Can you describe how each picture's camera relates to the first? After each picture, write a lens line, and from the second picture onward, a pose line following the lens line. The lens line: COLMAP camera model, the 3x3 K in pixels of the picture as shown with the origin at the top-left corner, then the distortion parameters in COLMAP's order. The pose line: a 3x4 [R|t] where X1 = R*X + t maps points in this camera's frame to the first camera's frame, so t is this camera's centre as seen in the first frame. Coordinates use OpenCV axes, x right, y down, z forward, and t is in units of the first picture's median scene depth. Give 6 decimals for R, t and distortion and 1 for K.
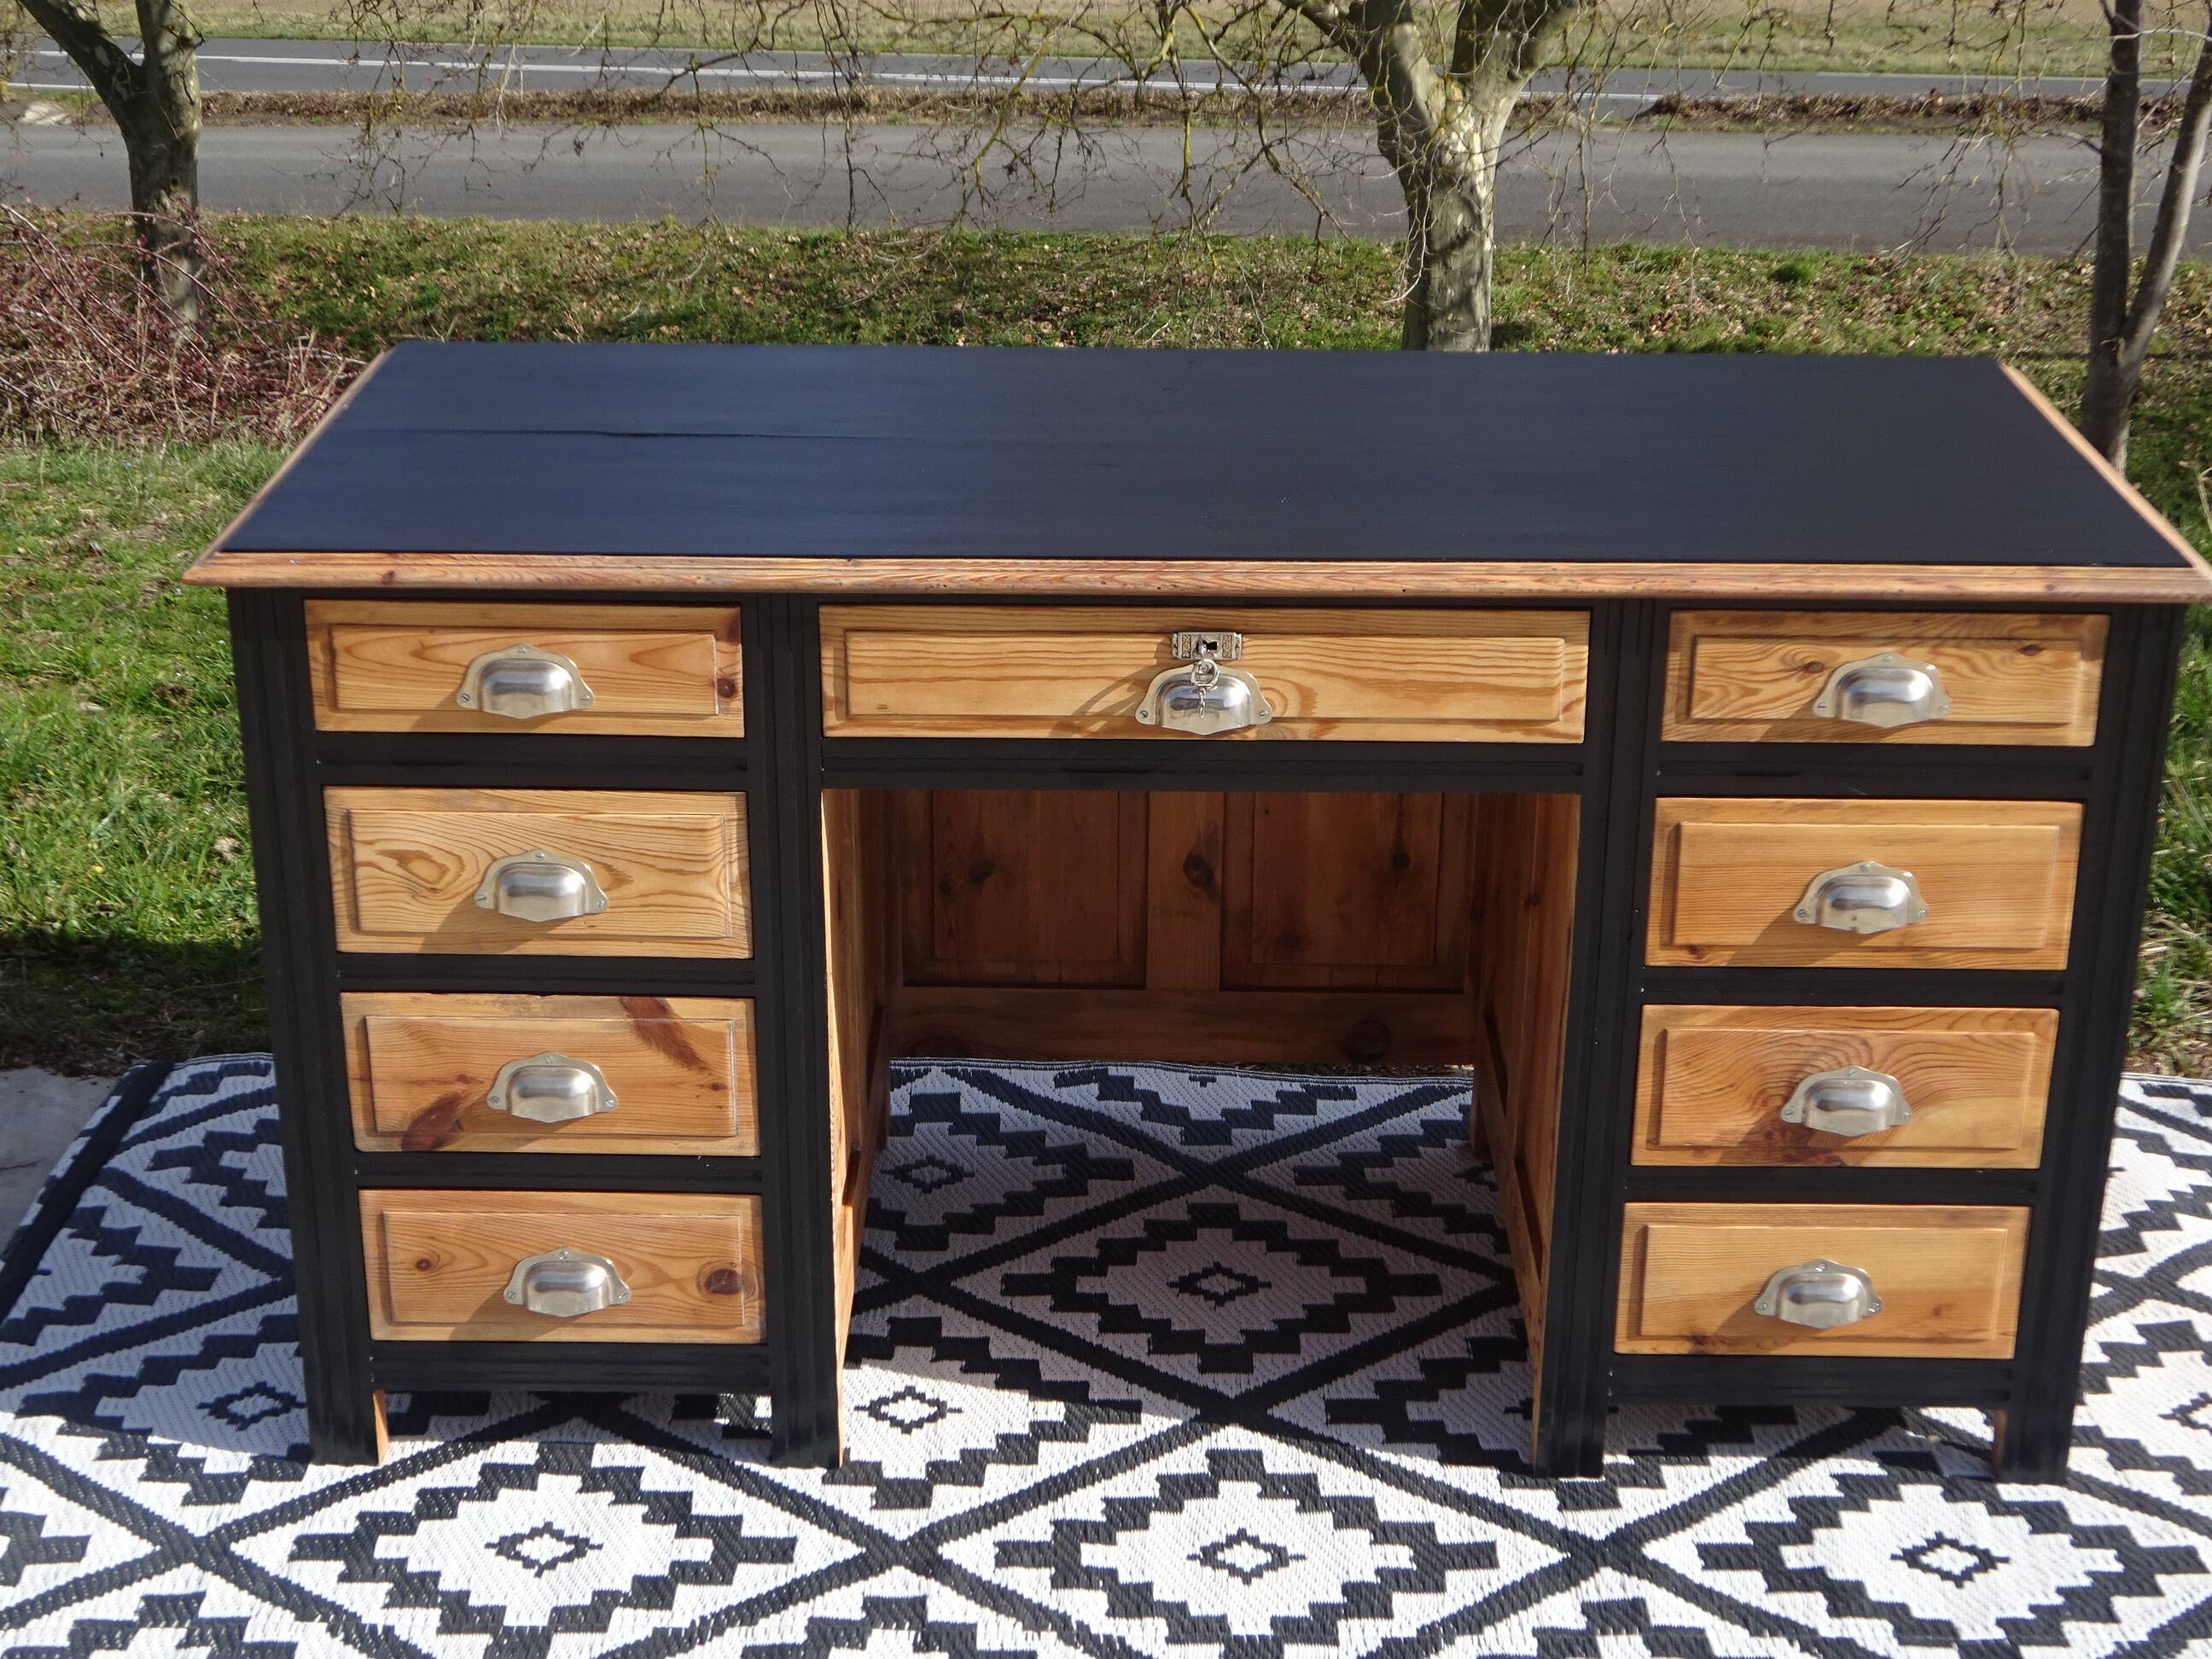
lens RADIAL K [[3201.4, 0, 1106.0], [0, 3201.4, 829.5], [0, 0, 1]] dist [0.023350, 0.033190]
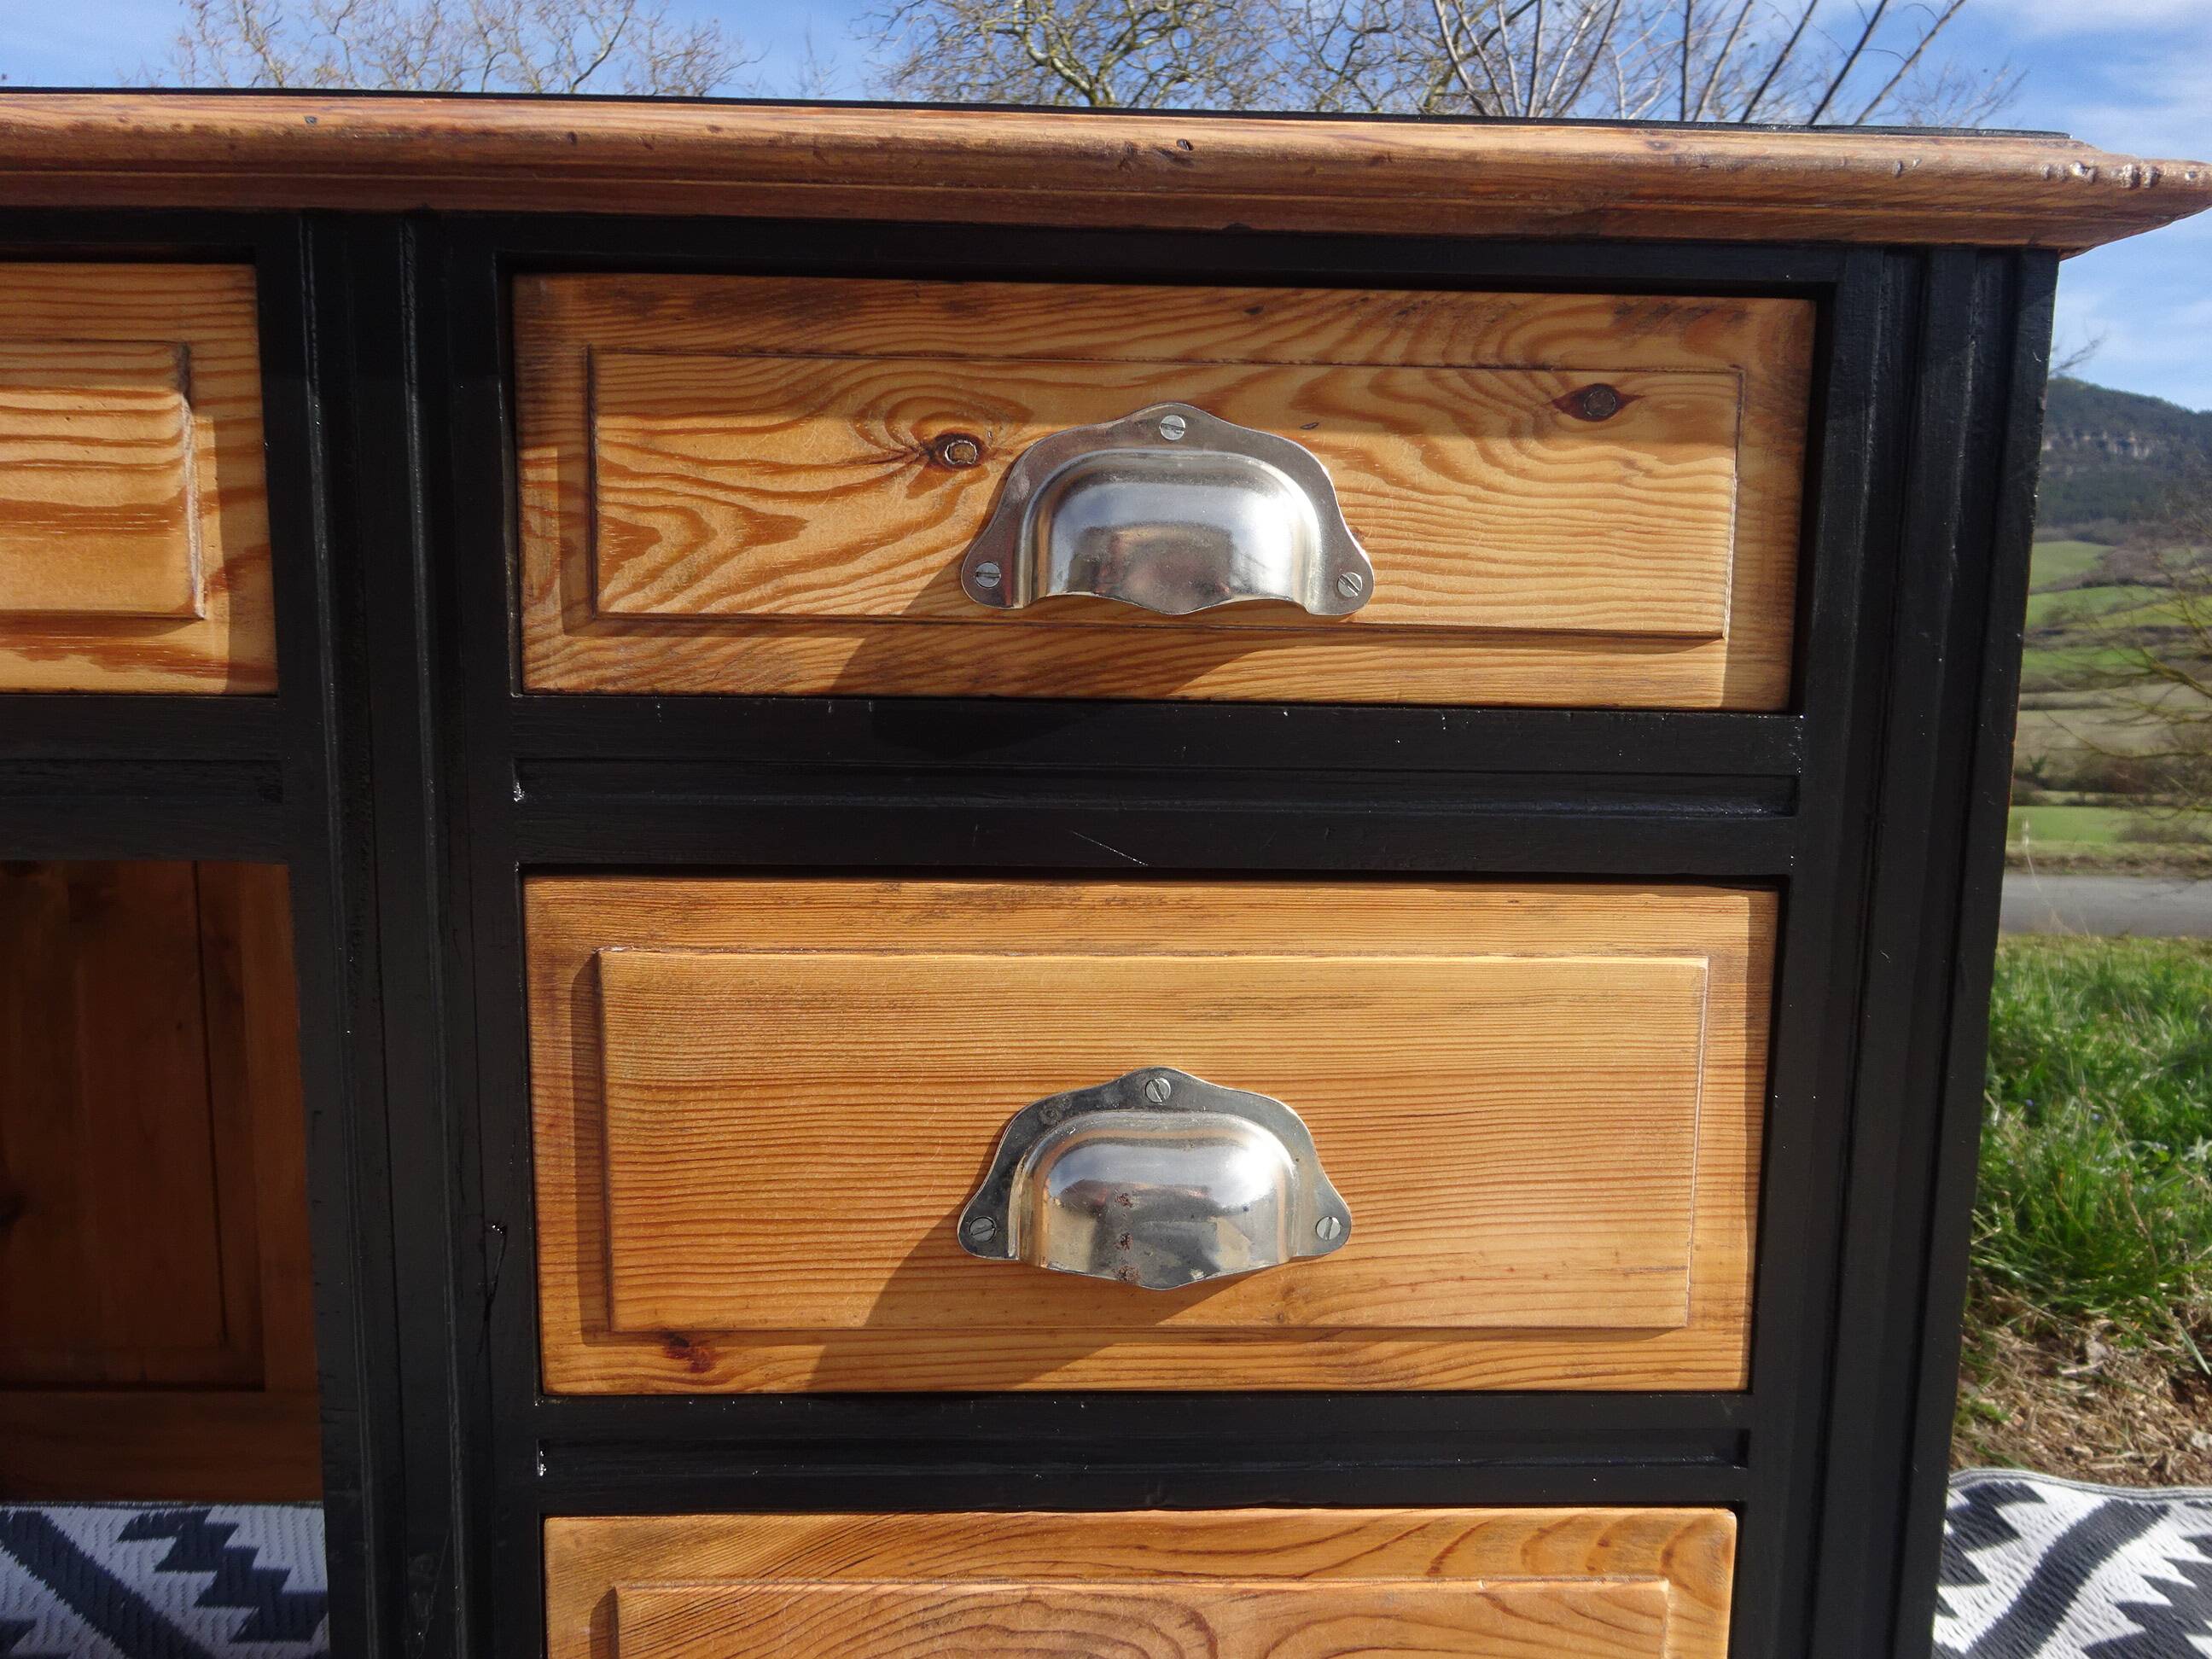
lens RADIAL K [[1628.9, 0, 1100.1], [0, 1628.9, 821.7], [0, 0, 1]] dist [-0.009754, -0.005511]
pose [[0.998999, 0.002455, 0.044655, 0.218506], [0.008903, 0.967590, -0.252370, 0.027550], [-0.043827, 0.252515, 0.966600, 0.810867]]
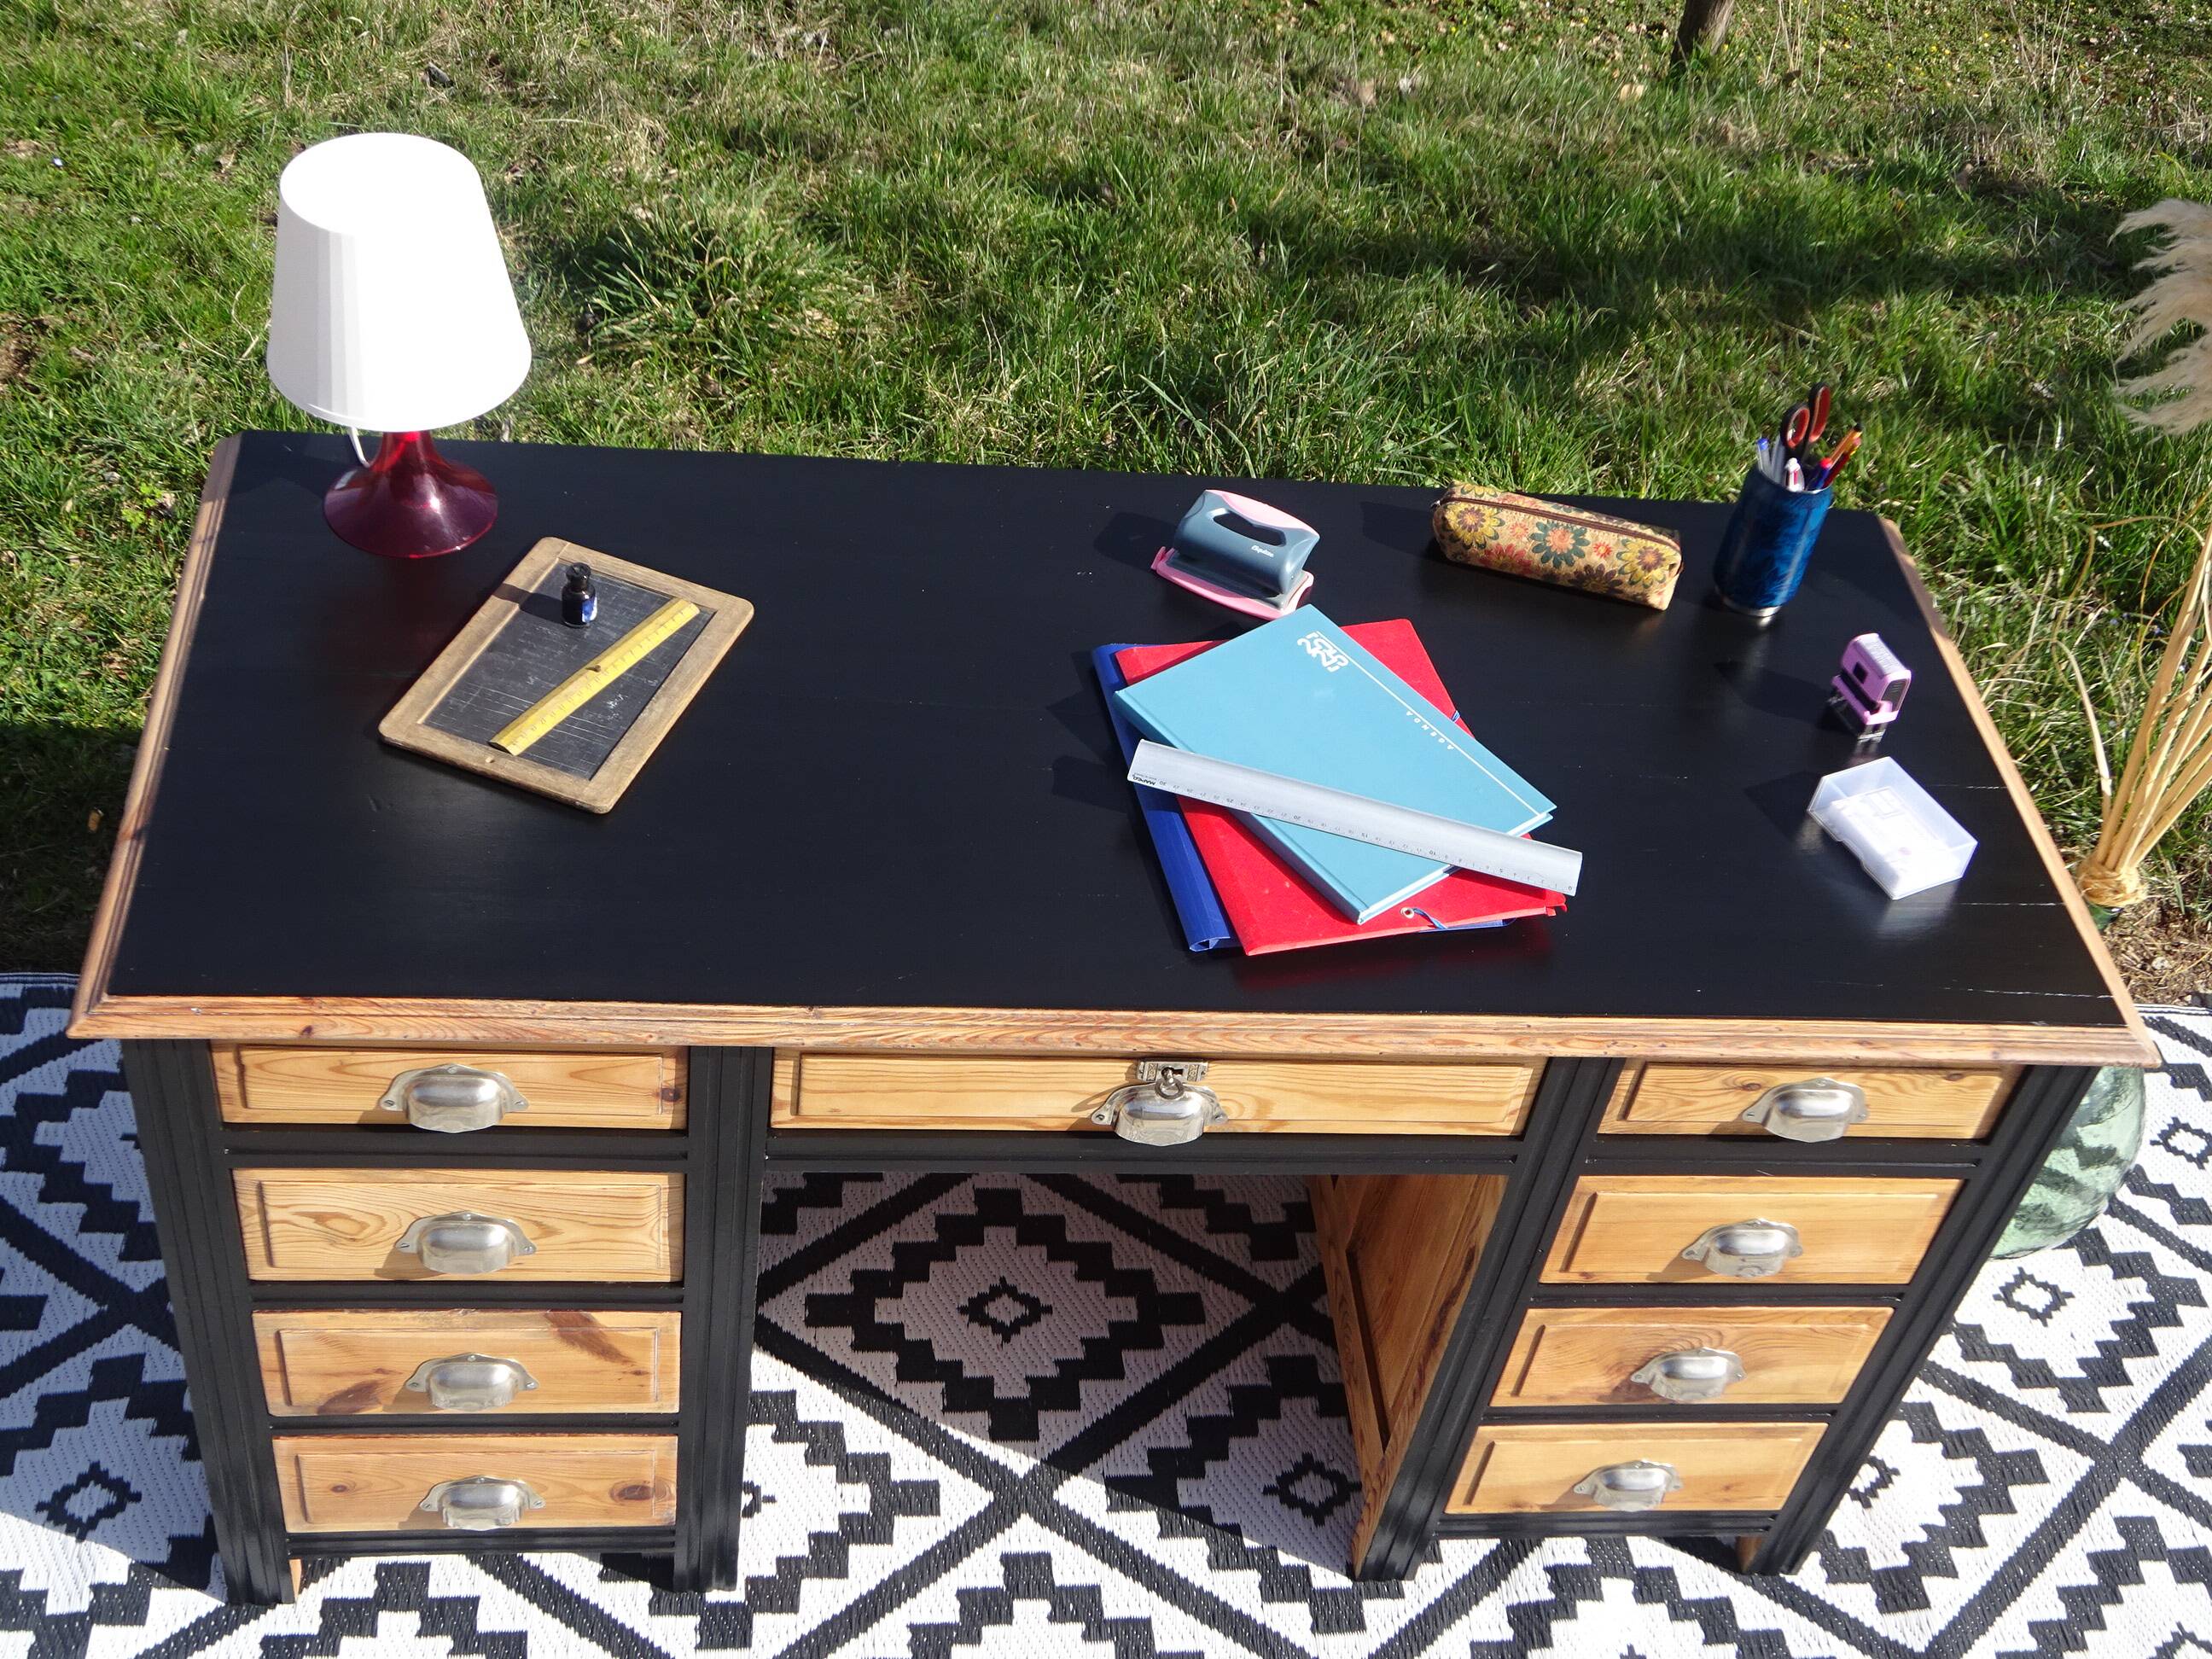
lens RADIAL K [[2567.8, 0, 1106.0], [0, 2567.8, 824.5], [0, 0, 1]] dist [-0.000630, 0.080177]
pose [[0.987199, 0.016054, 0.158685, -0.108920], [-0.073385, 0.929073, 0.362545, -0.393815], [-0.141610, -0.369549, 0.918357, 0.296749]]
